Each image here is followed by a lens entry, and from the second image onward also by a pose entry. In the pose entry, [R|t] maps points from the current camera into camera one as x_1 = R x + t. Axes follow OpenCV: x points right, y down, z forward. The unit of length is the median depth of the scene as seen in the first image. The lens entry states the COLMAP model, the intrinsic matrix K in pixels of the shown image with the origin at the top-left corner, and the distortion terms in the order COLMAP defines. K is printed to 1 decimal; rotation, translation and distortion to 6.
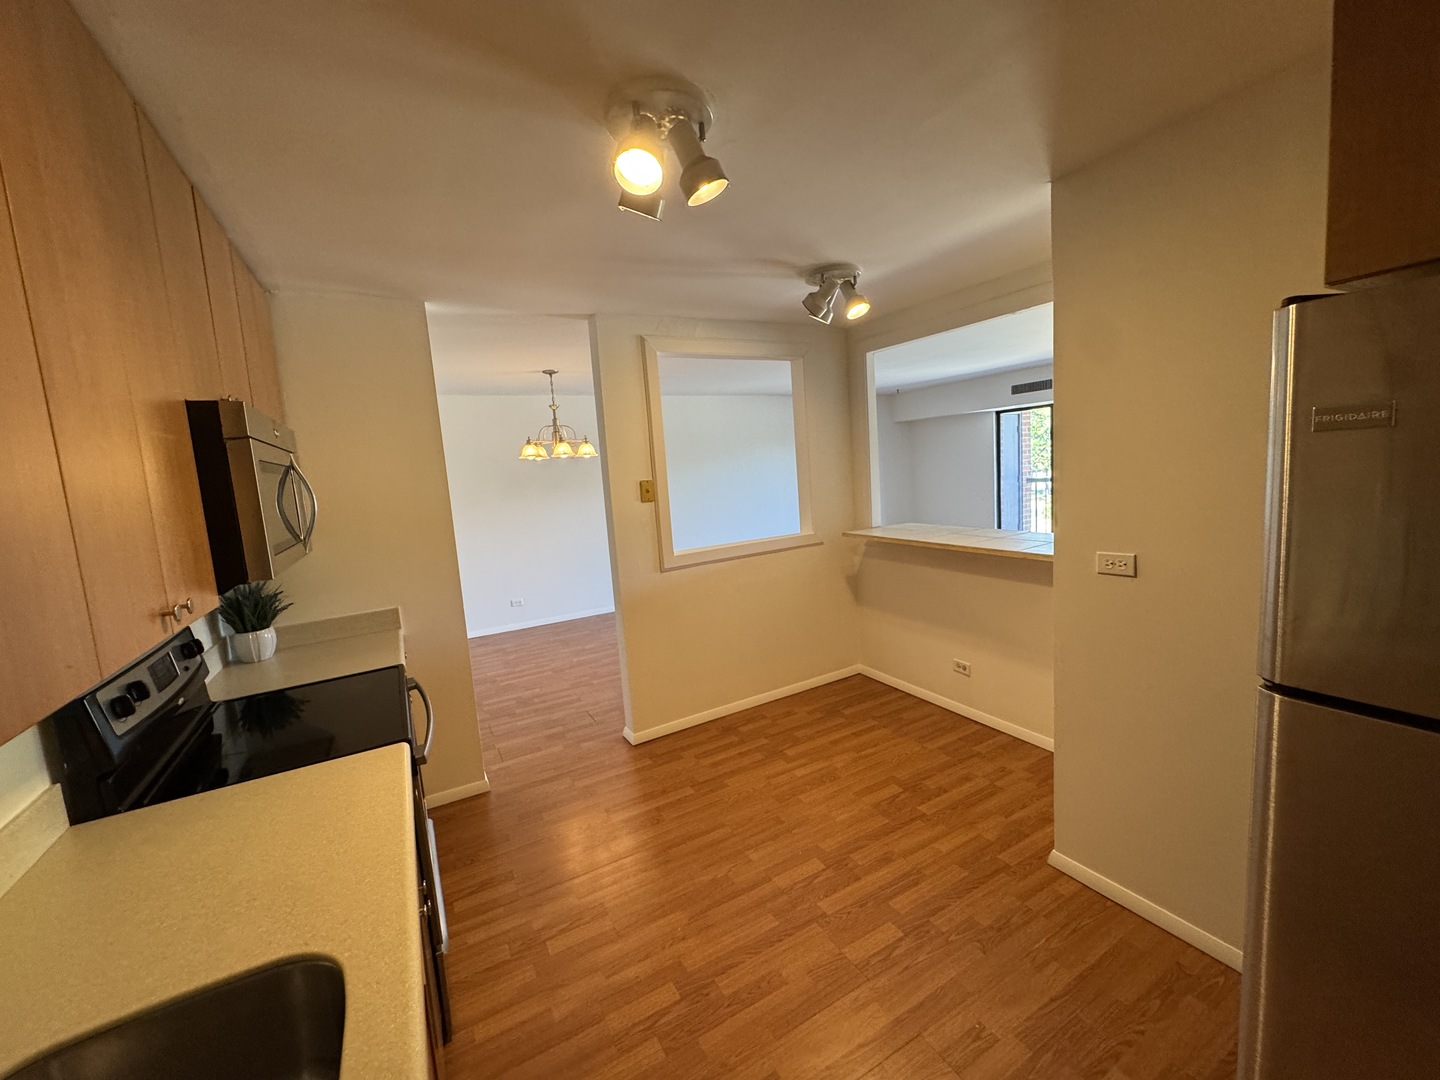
lens RADIAL K [[575.0, 0, 717.9], [0, 575.0, 536.3], [0, 0, 1]] dist [0.001387, 0.000107]
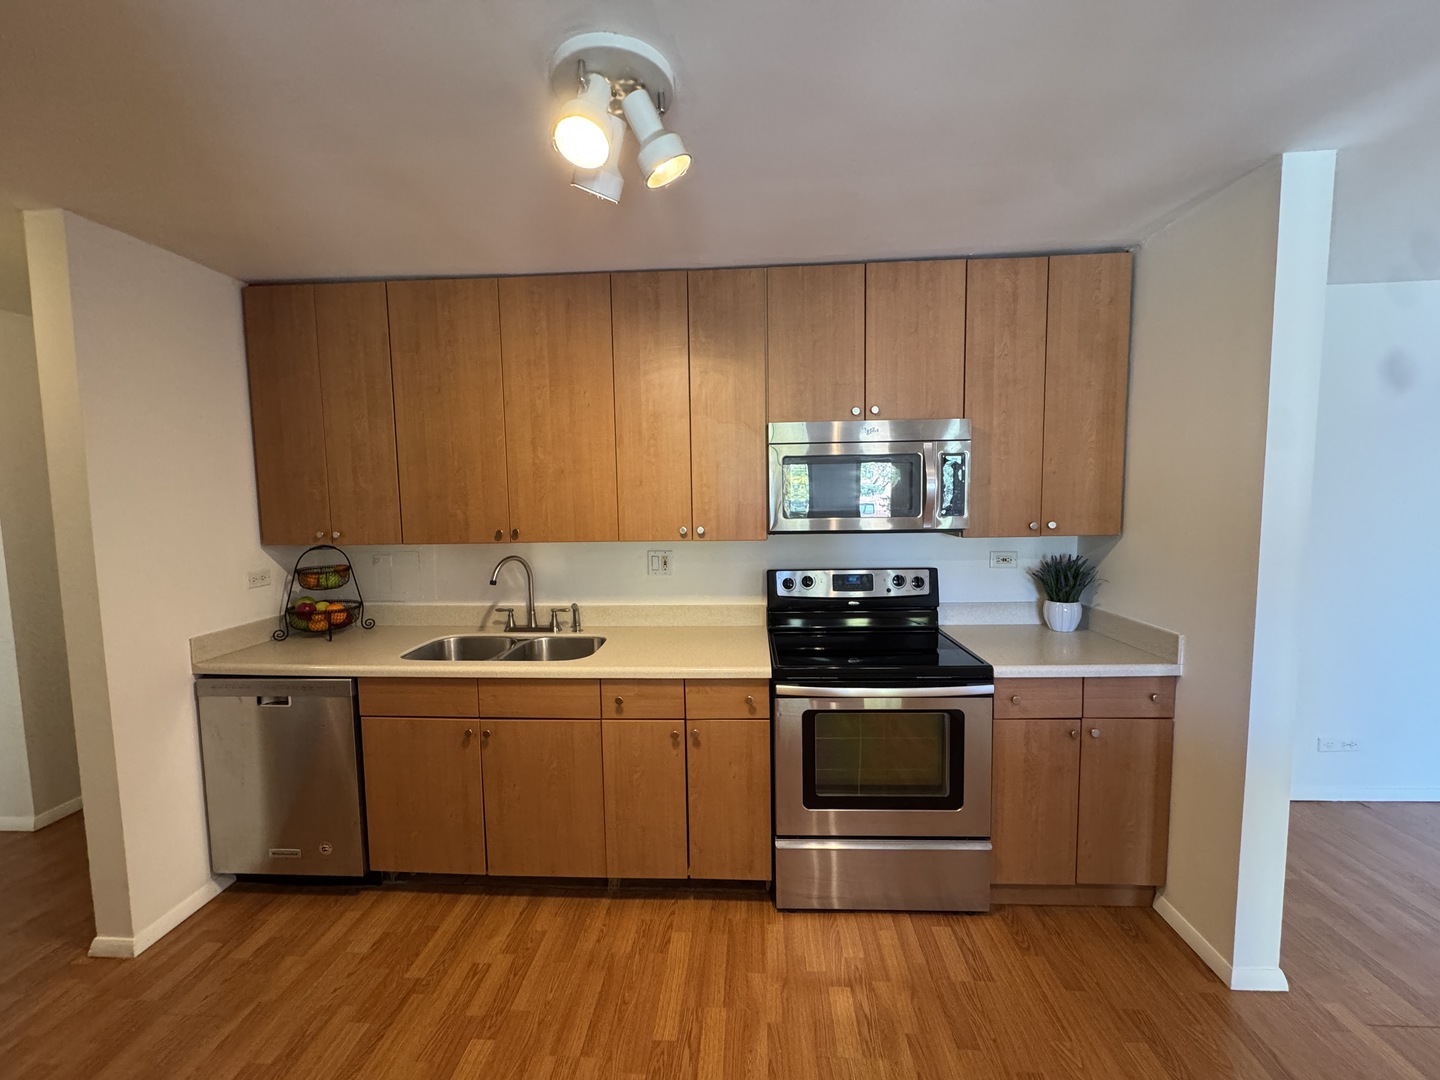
lens RADIAL K [[575.0, 0, 720.0], [0, 575.0, 541.4], [0, 0, 1]] dist [0.001387, 0.000107]
pose [[-0.535163, 0.148312, -0.831628, 0.416054], [-0.046838, 0.977743, 0.204511, -0.138993], [0.843450, 0.148399, -0.516305, 1.088494]]
